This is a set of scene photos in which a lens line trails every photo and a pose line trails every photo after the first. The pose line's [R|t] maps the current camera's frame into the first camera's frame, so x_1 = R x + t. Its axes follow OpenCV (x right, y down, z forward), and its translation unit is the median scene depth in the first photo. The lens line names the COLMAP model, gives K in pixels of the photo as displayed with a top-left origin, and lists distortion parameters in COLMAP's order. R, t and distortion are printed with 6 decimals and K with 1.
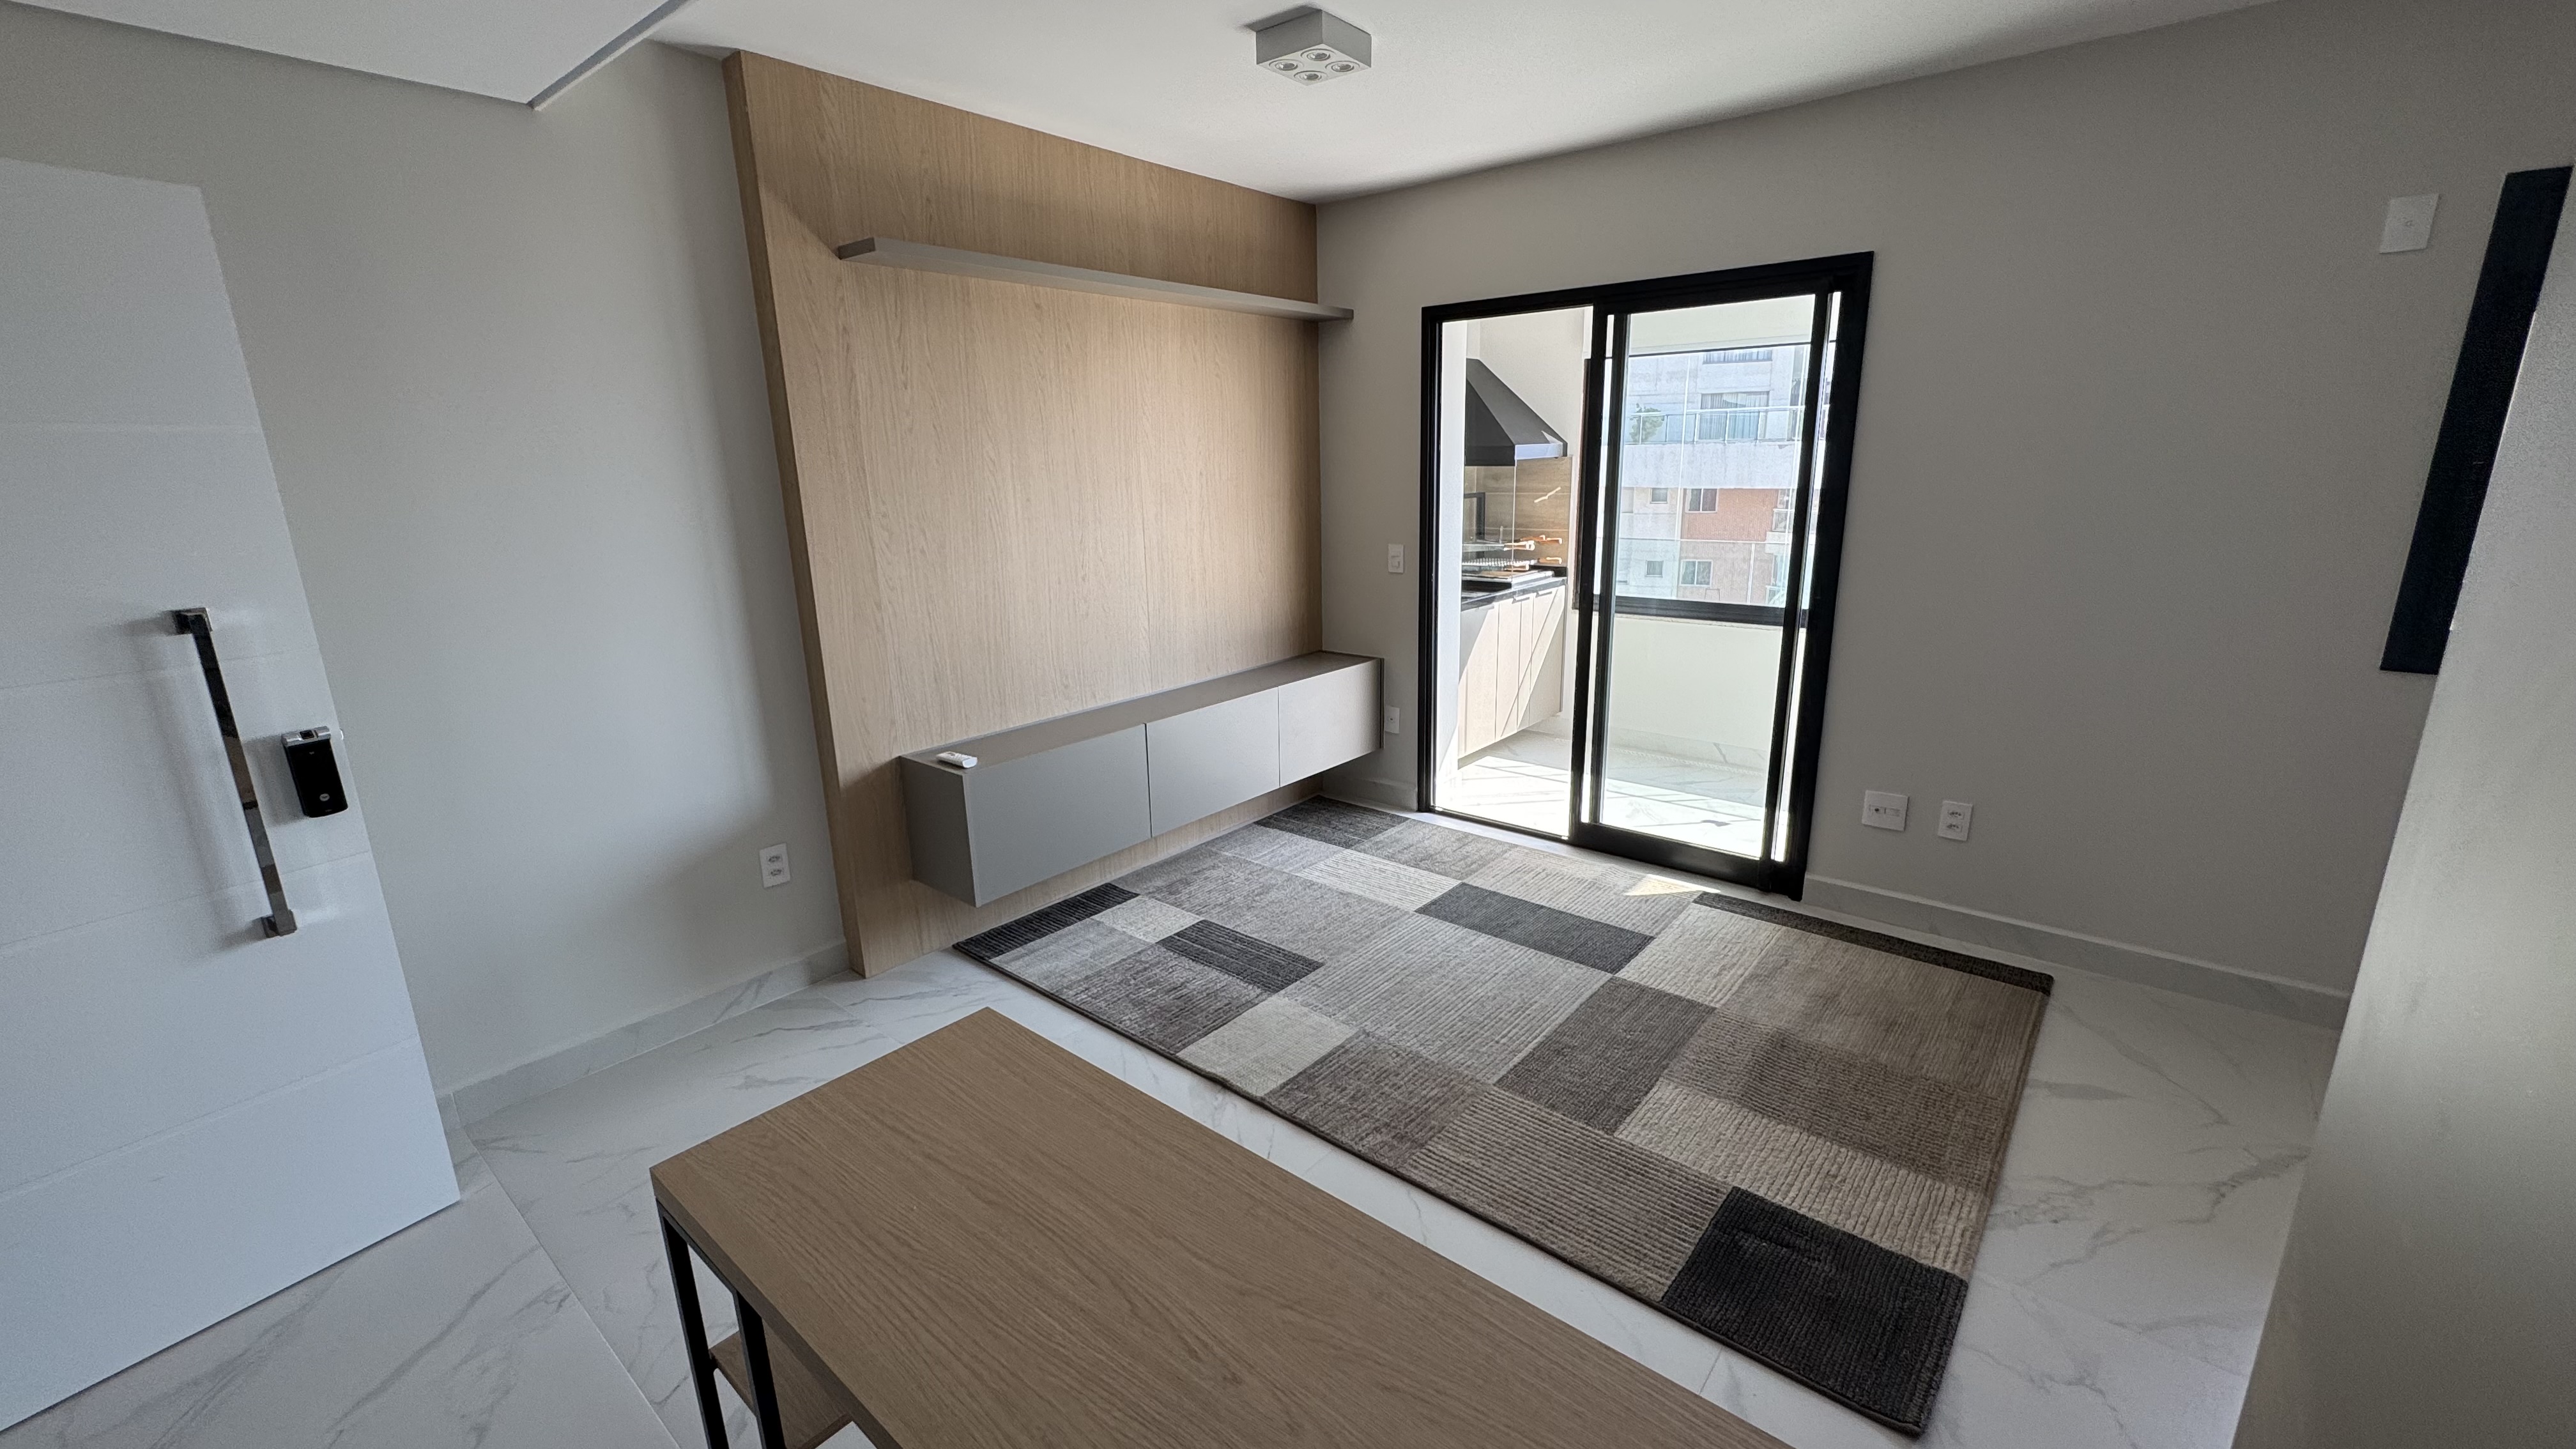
lens RADIAL K [[1029.3, 0, 1286.7], [0, 1029.3, 722.8], [0, 0, 1]] dist [-0.002835, 0.000231]
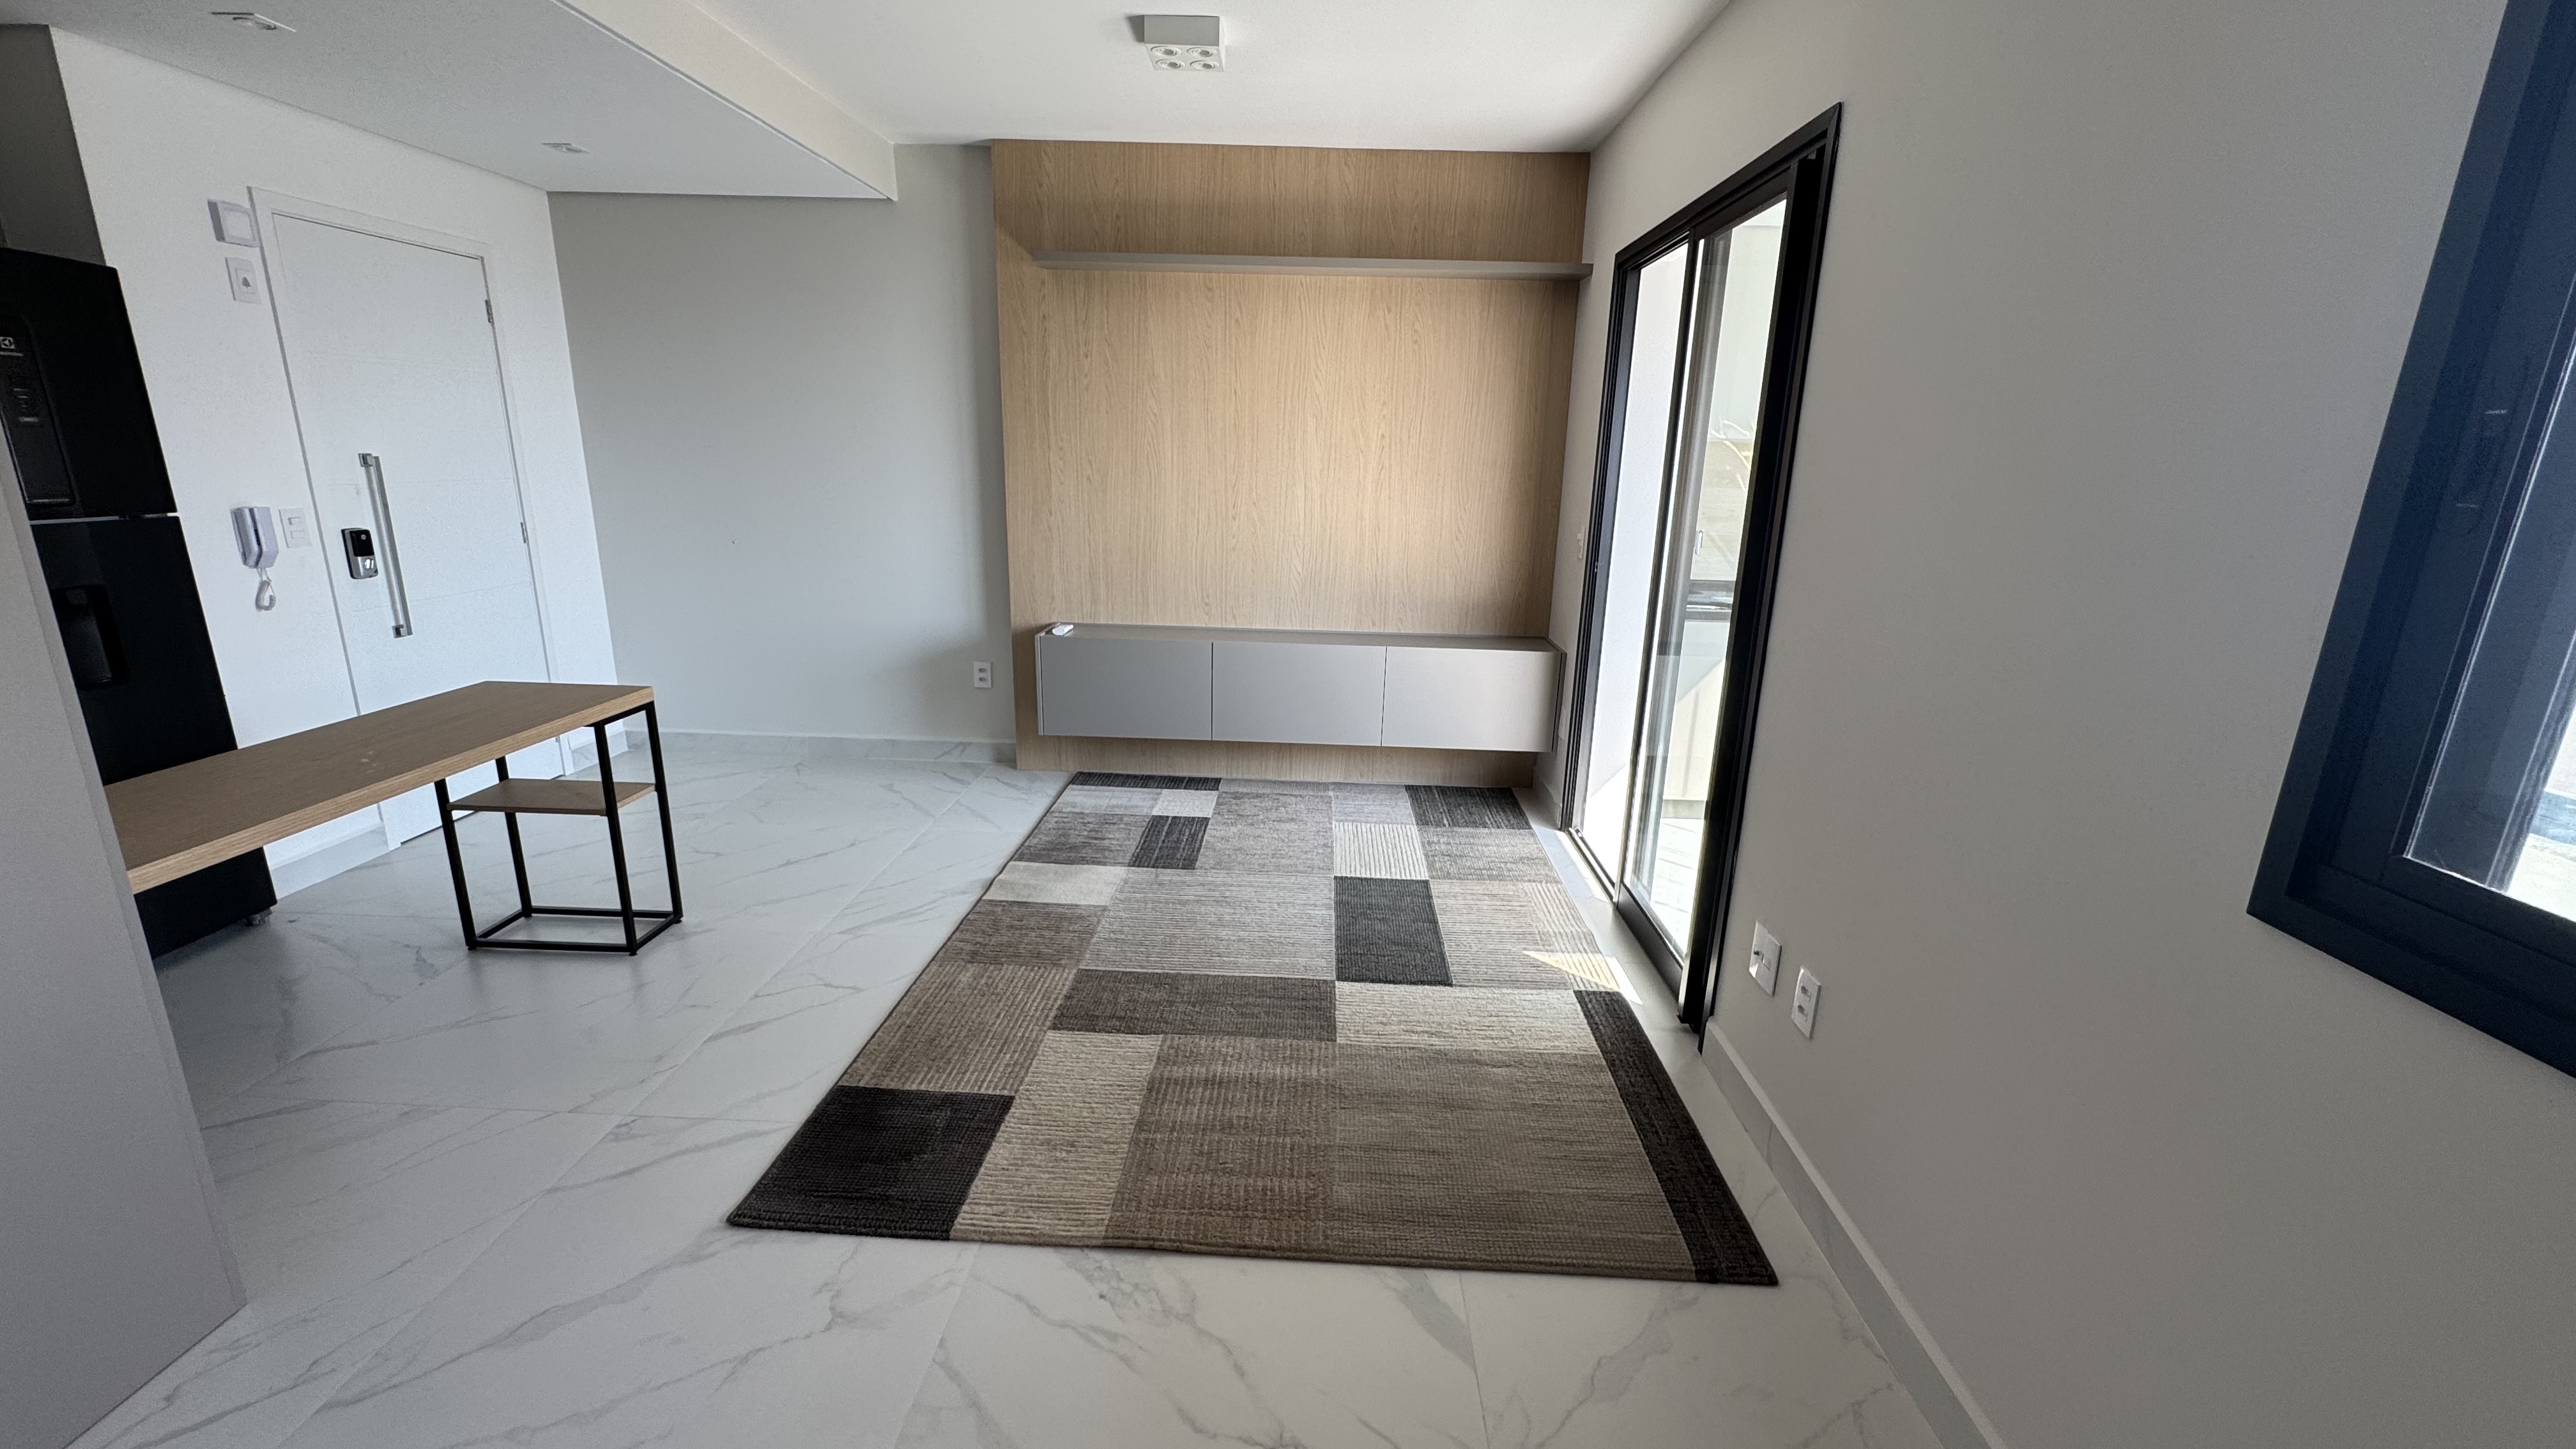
lens RADIAL K [[1029.3, 0, 1286.7], [0, 1029.3, 722.8], [0, 0, 1]] dist [-0.002835, 0.000231]
pose [[0.616514, 0.236903, -0.750858, 0.826869], [-0.236880, 0.965285, 0.110060, -0.059146], [0.750865, 0.110010, 0.651229, 0.311062]]
